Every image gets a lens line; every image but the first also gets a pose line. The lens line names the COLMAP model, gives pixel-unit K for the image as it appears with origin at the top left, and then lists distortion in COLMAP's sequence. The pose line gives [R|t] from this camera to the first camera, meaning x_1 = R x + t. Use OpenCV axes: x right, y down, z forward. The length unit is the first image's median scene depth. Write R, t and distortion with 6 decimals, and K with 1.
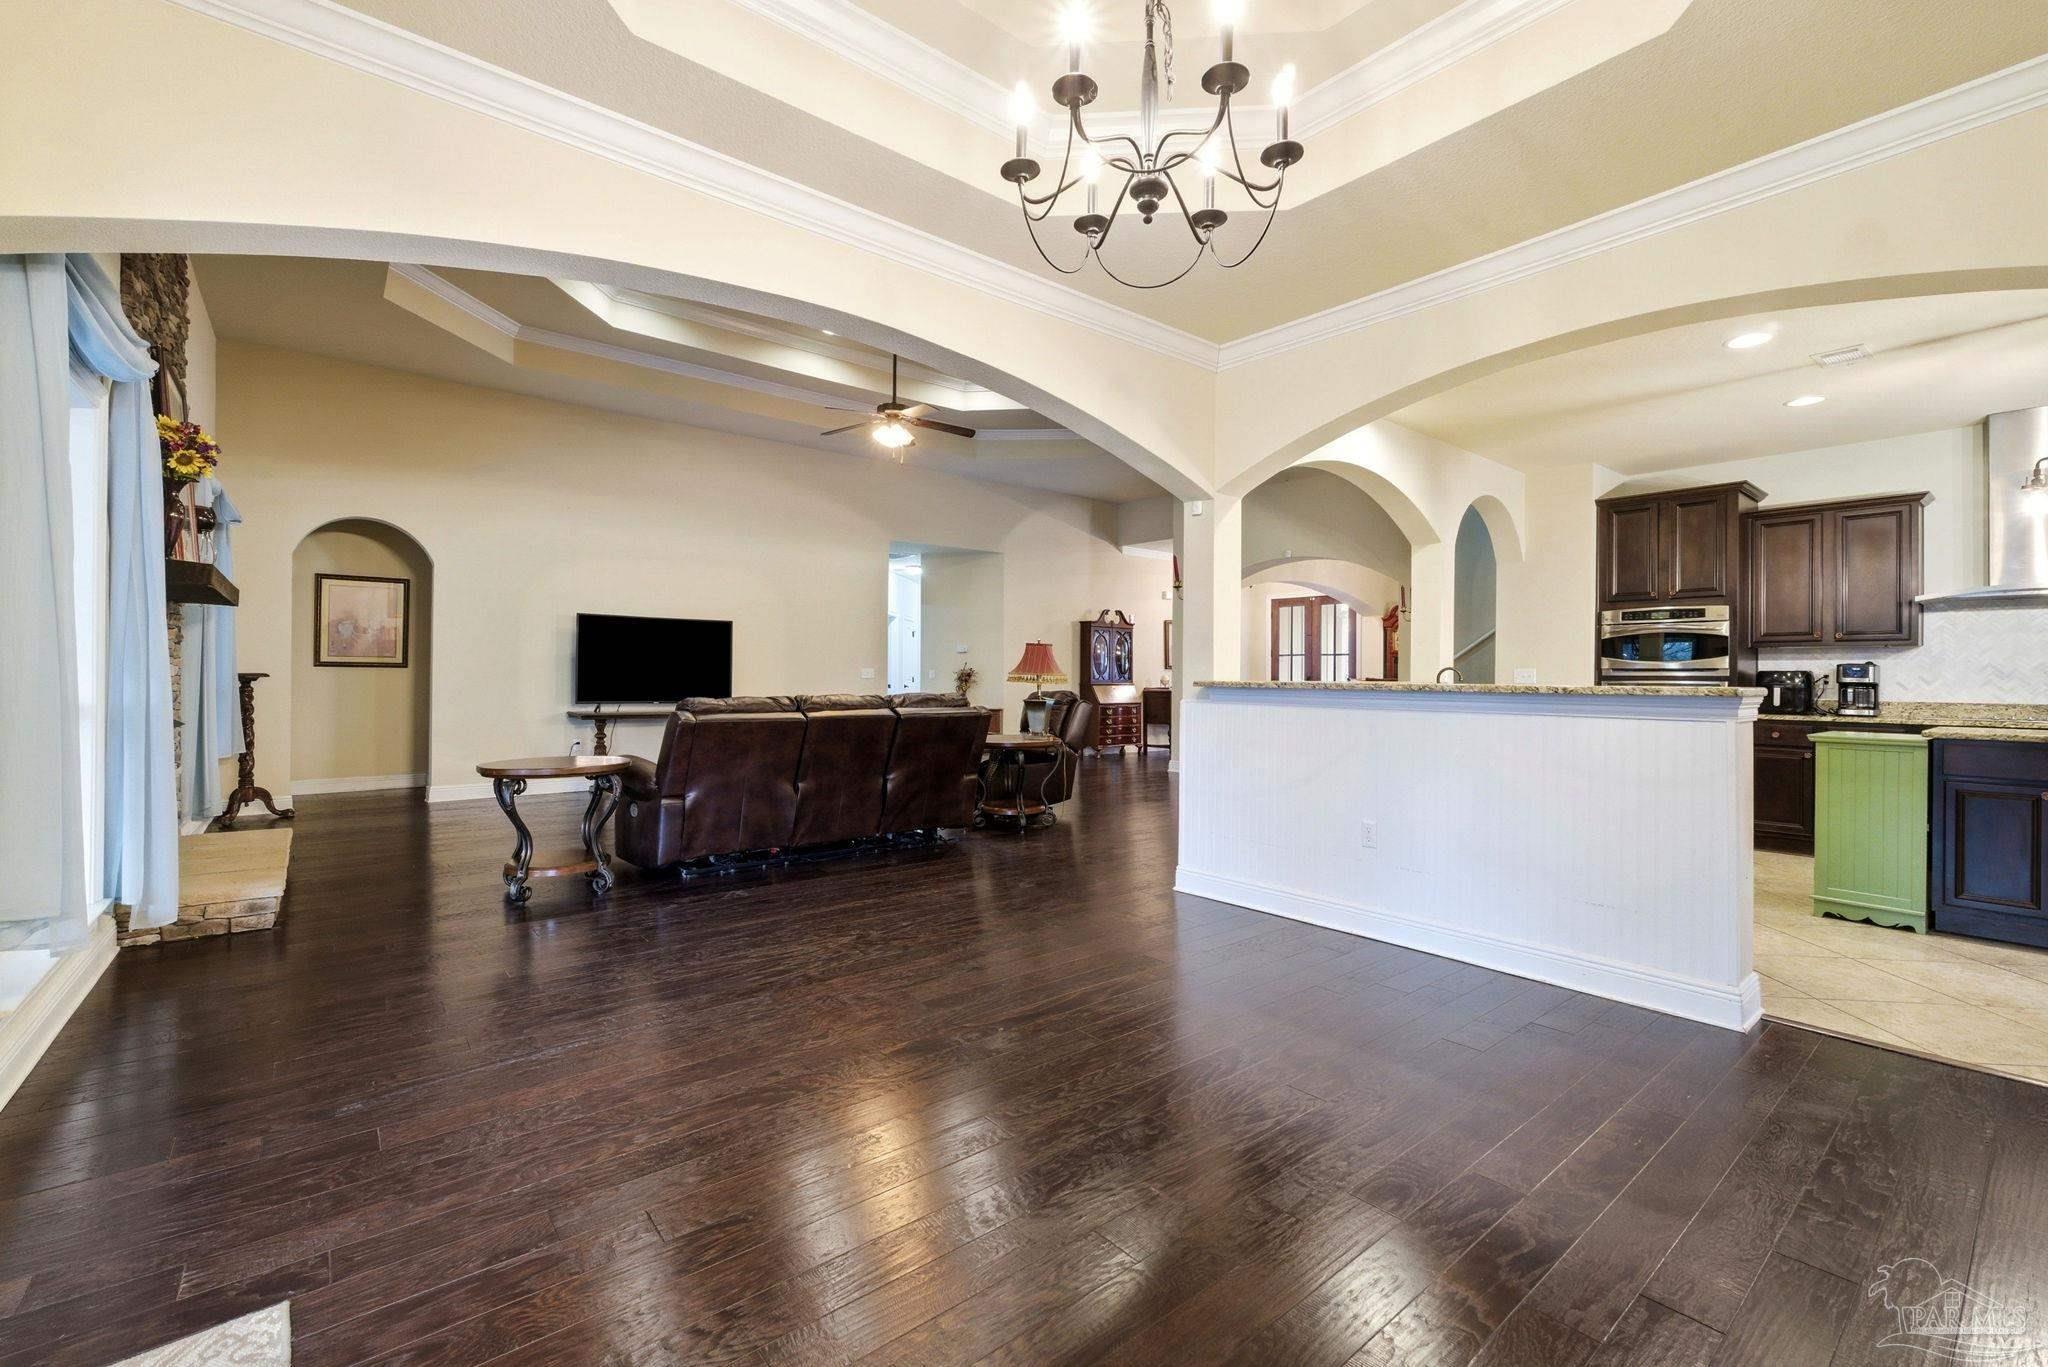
lens RADIAL K [[869.6, 0, 1020.7], [0, 869.6, 670.0], [0, 0, 1]] dist [-0.007718, 0.000511]
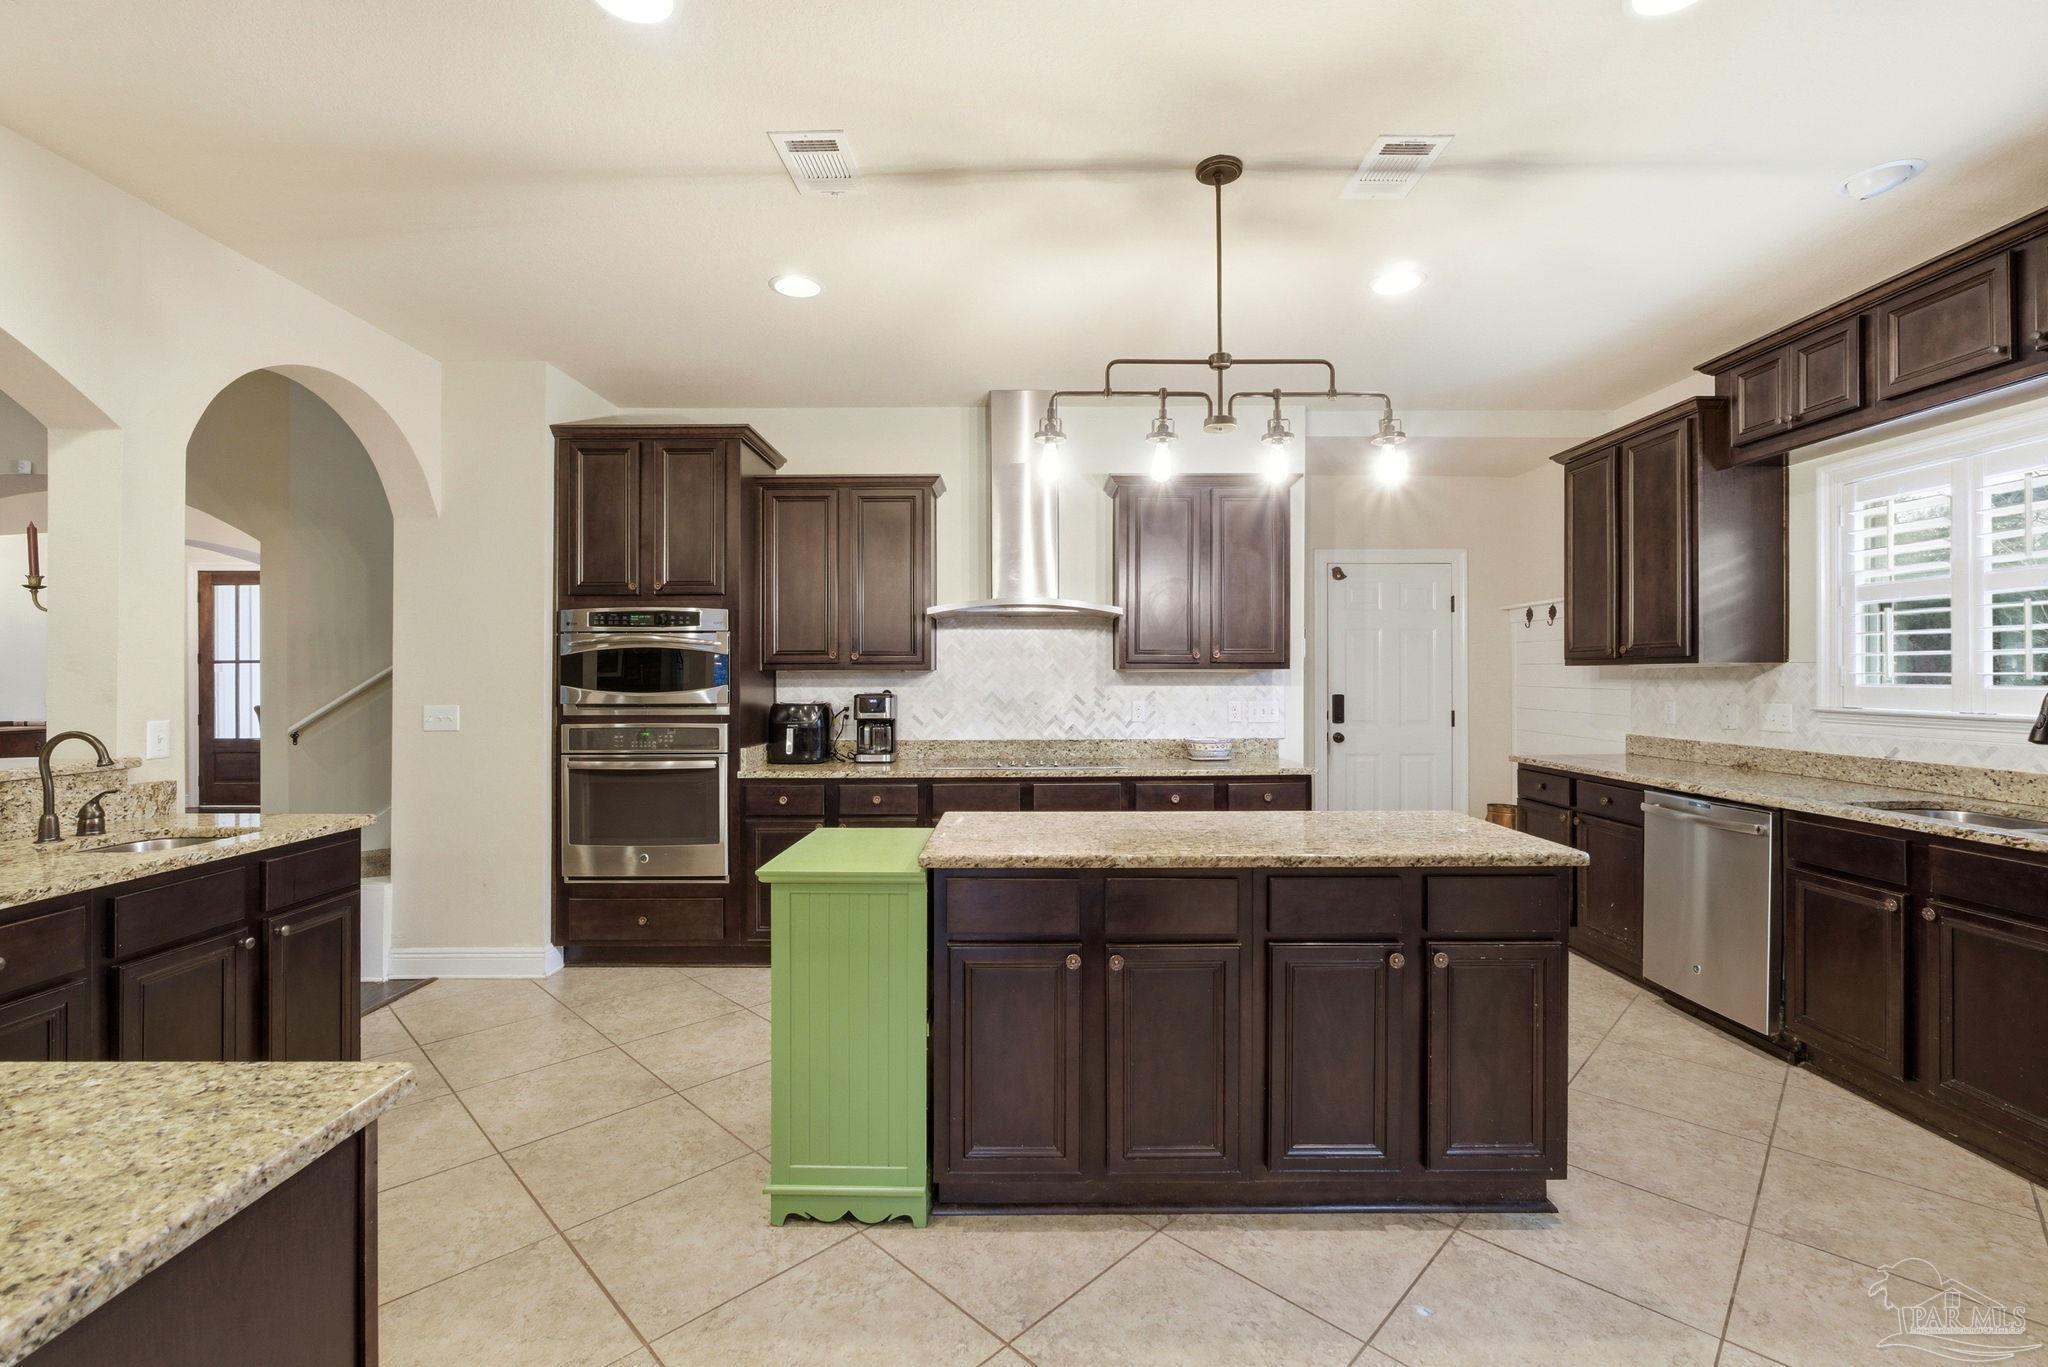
lens RADIAL K [[869.6, 0, 1020.1], [0, 869.6, 676.2], [0, 0, 1]] dist [-0.007718, 0.000511]
pose [[0.631641, -0.012220, 0.775164, 0.446111], [0.004024, 0.999914, 0.012484, -0.030811], [-0.775250, -0.004766, 0.631636, 0.408043]]
